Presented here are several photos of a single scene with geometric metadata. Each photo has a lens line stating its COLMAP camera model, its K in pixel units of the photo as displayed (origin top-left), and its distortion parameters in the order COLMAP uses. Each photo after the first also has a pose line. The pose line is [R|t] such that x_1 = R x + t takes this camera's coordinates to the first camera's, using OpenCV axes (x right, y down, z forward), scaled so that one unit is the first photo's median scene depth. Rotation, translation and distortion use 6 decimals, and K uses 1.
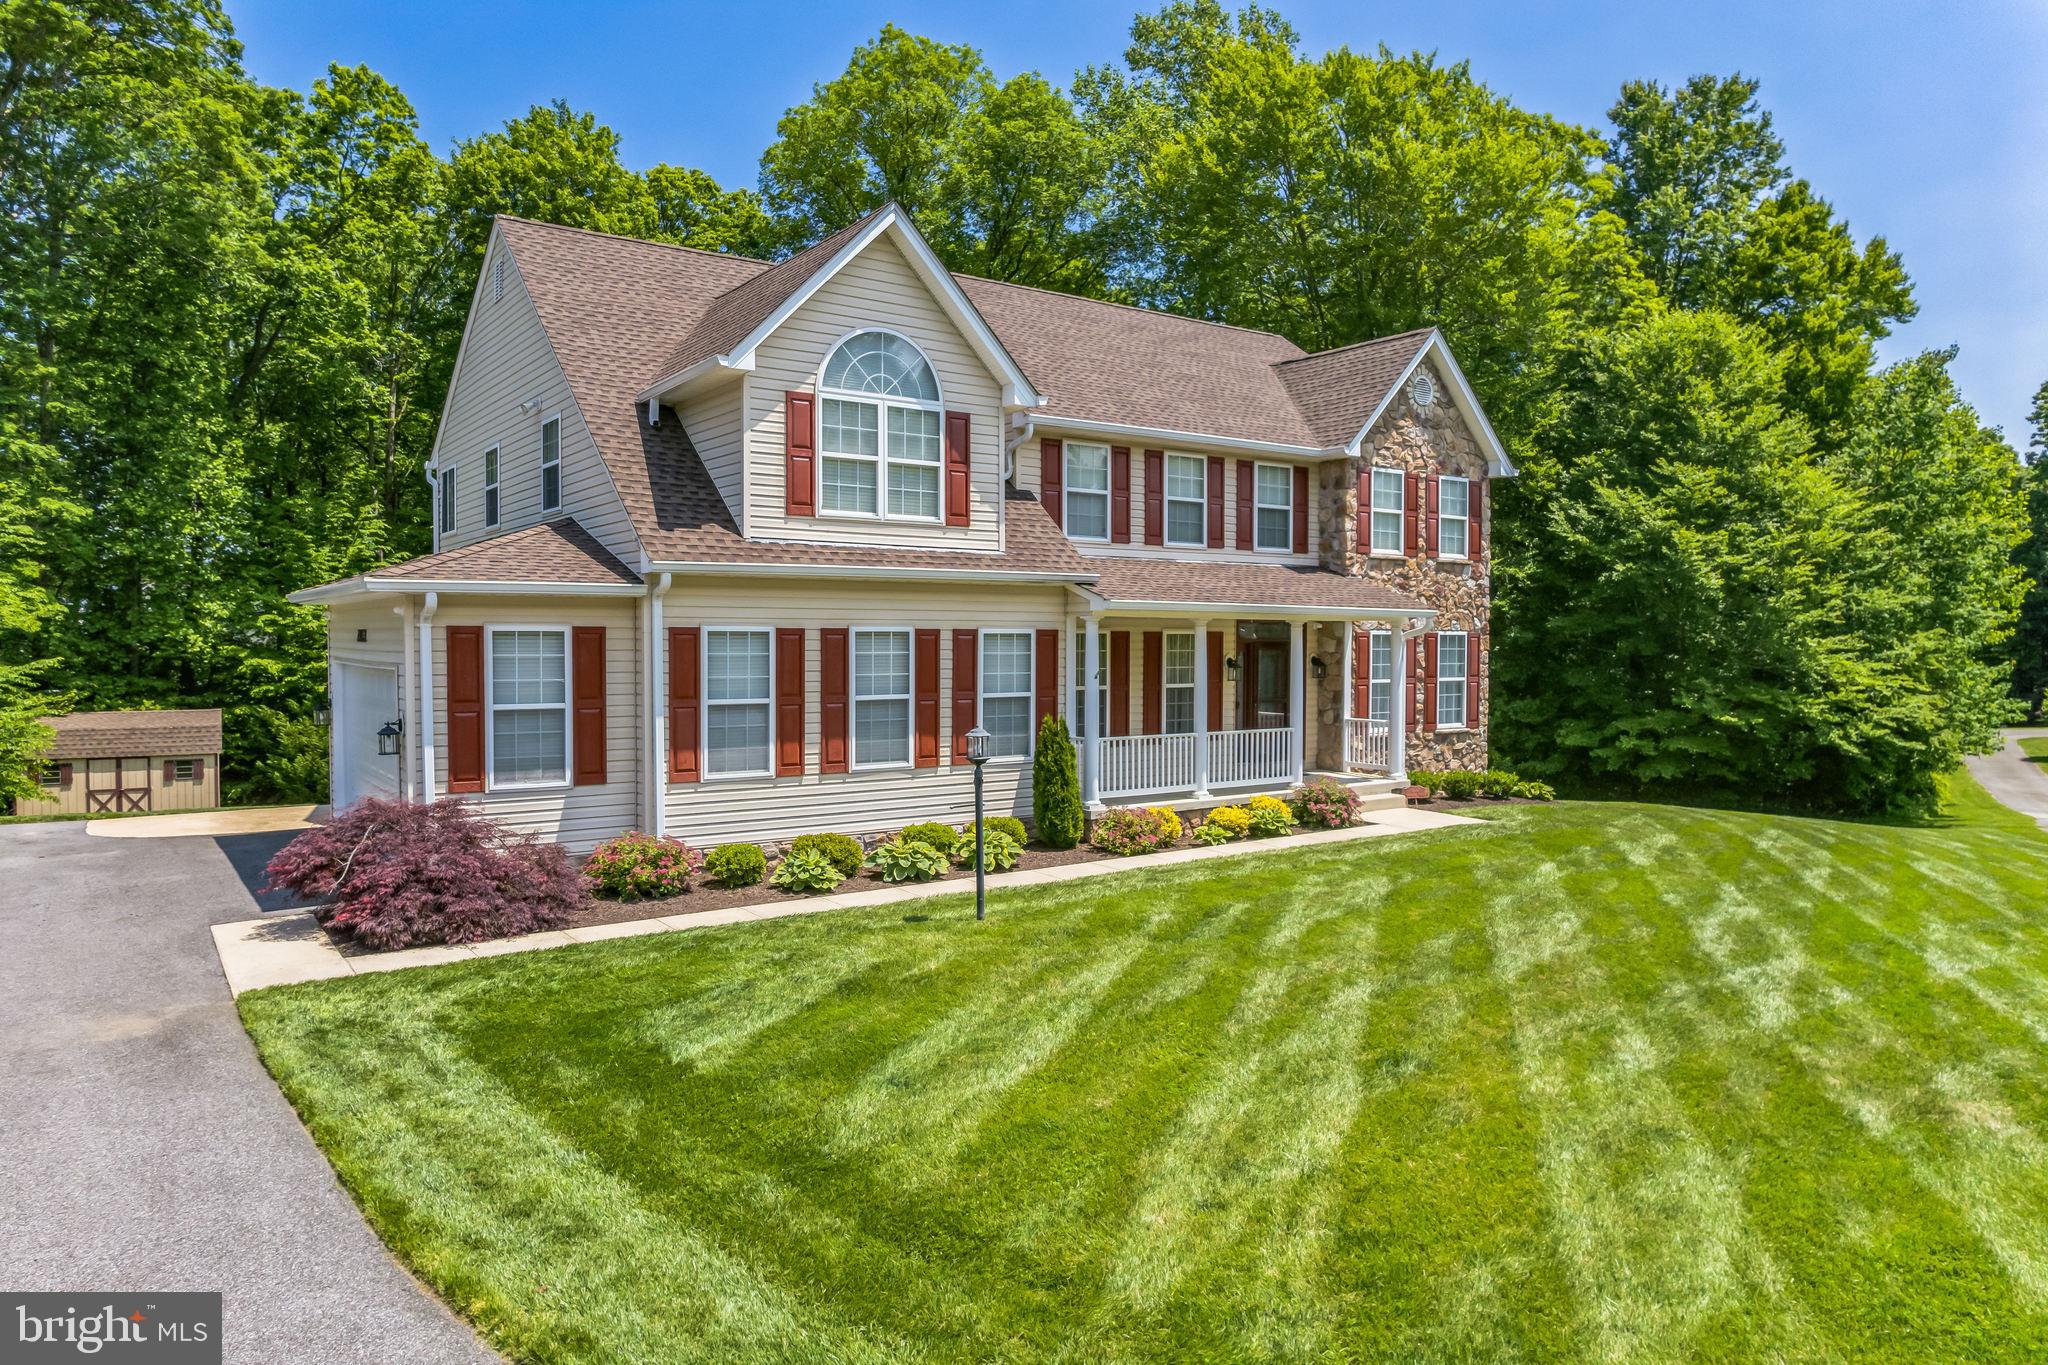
lens RADIAL K [[1303.8, 0, 1042.6], [0, 1303.8, 690.7], [0, 0, 1]] dist [-0.081010, 0.068006]
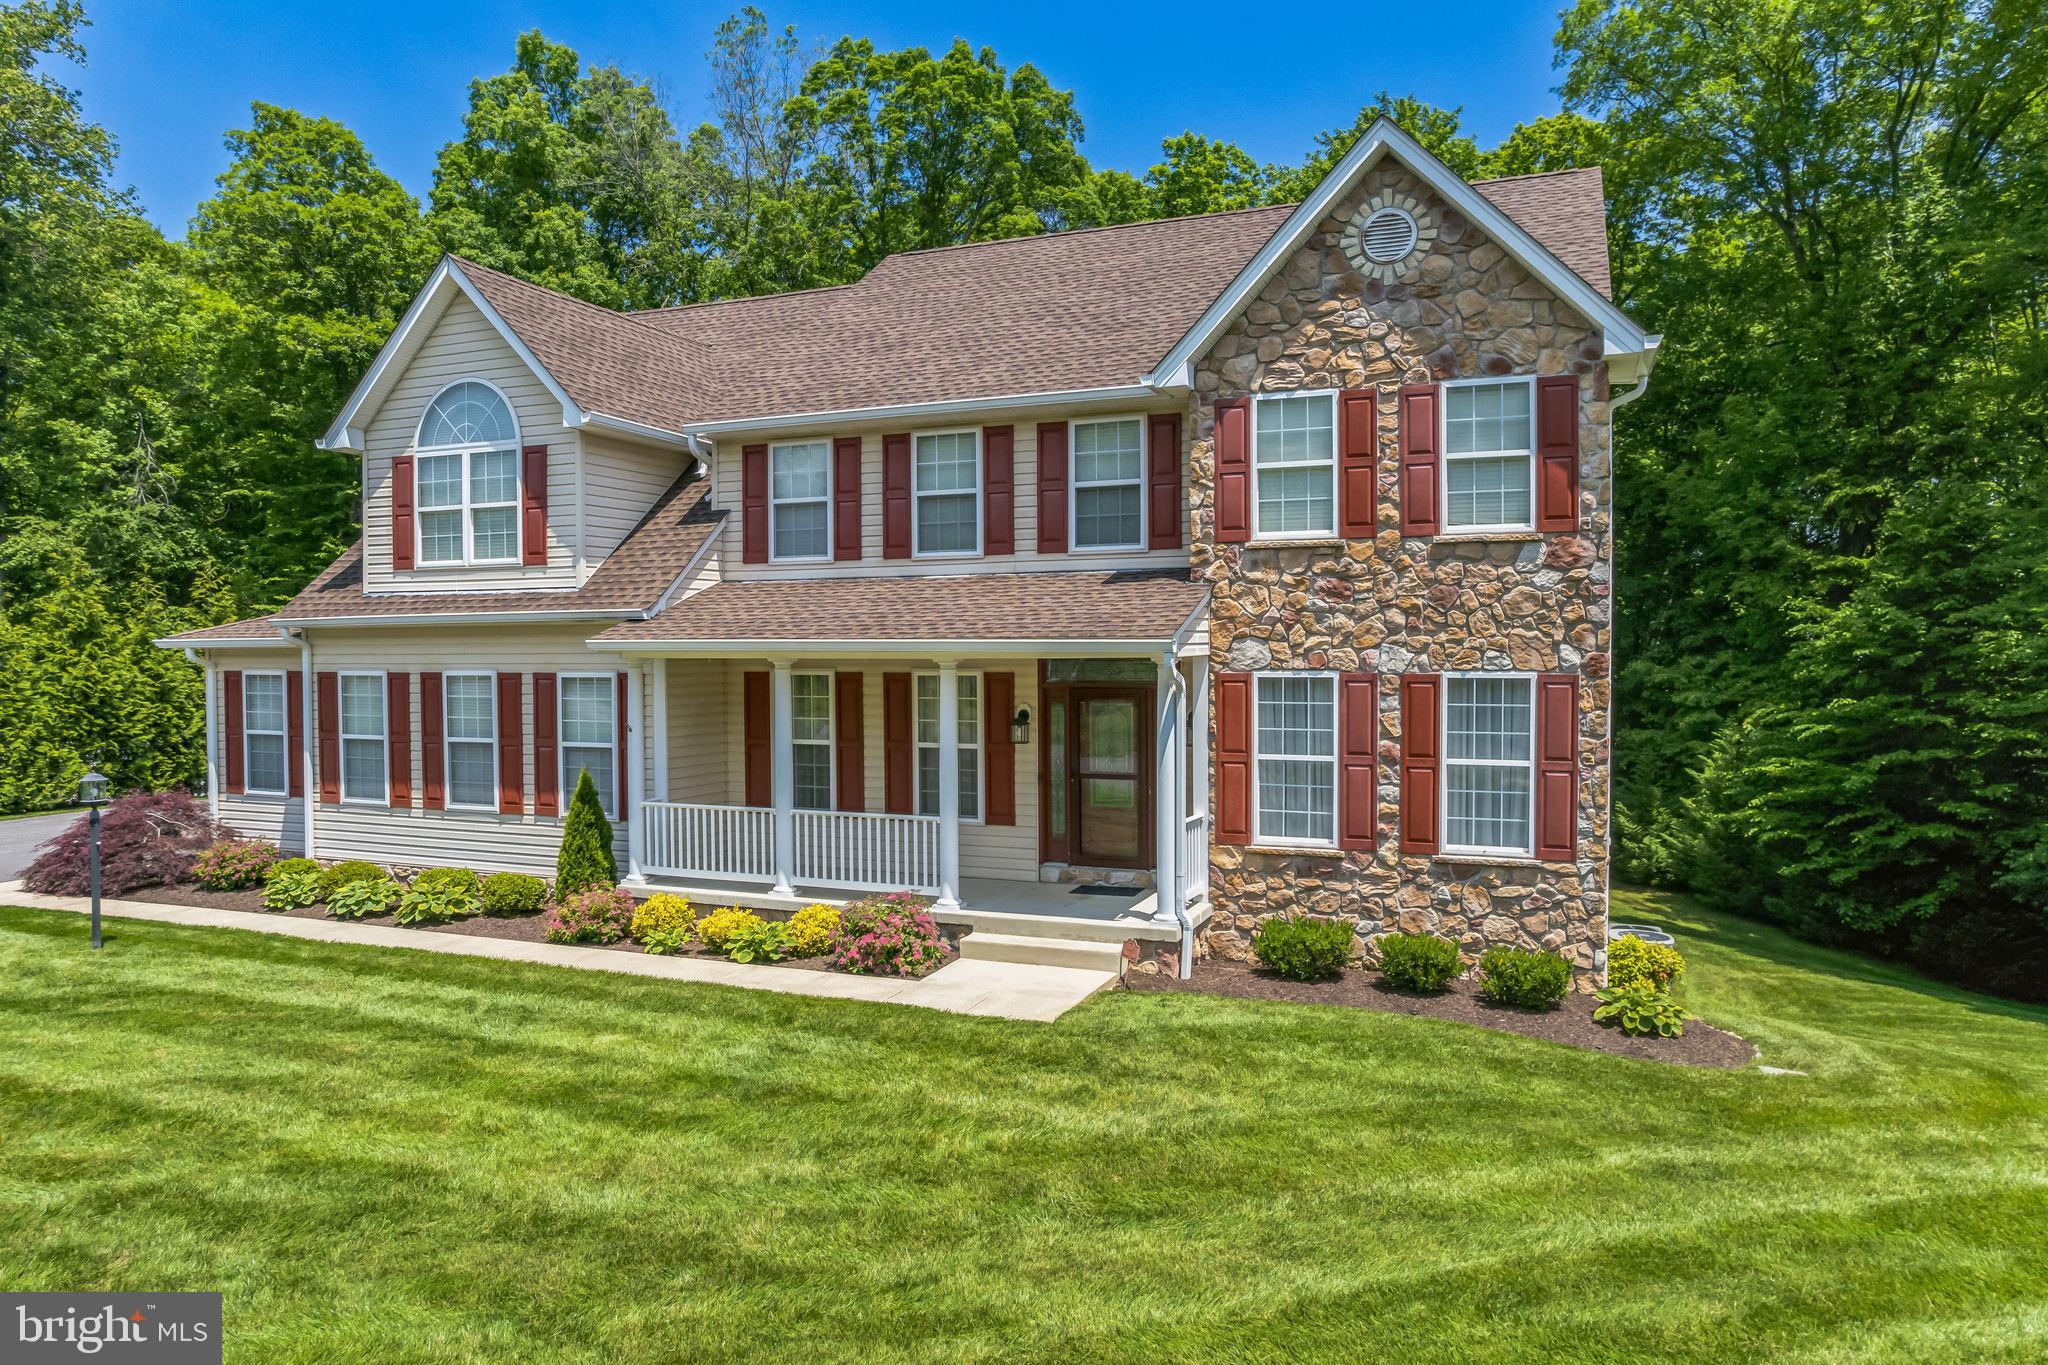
lens RADIAL K [[1303.8, 0, 1042.6], [0, 1303.8, 690.7], [0, 0, 1]] dist [-0.081010, 0.068006]
pose [[0.546034, 0.019813, -0.837529, 0.756336], [-0.030073, 0.999540, 0.004040, -0.040018], [0.837223, 0.022981, 0.546378, 0.646334]]
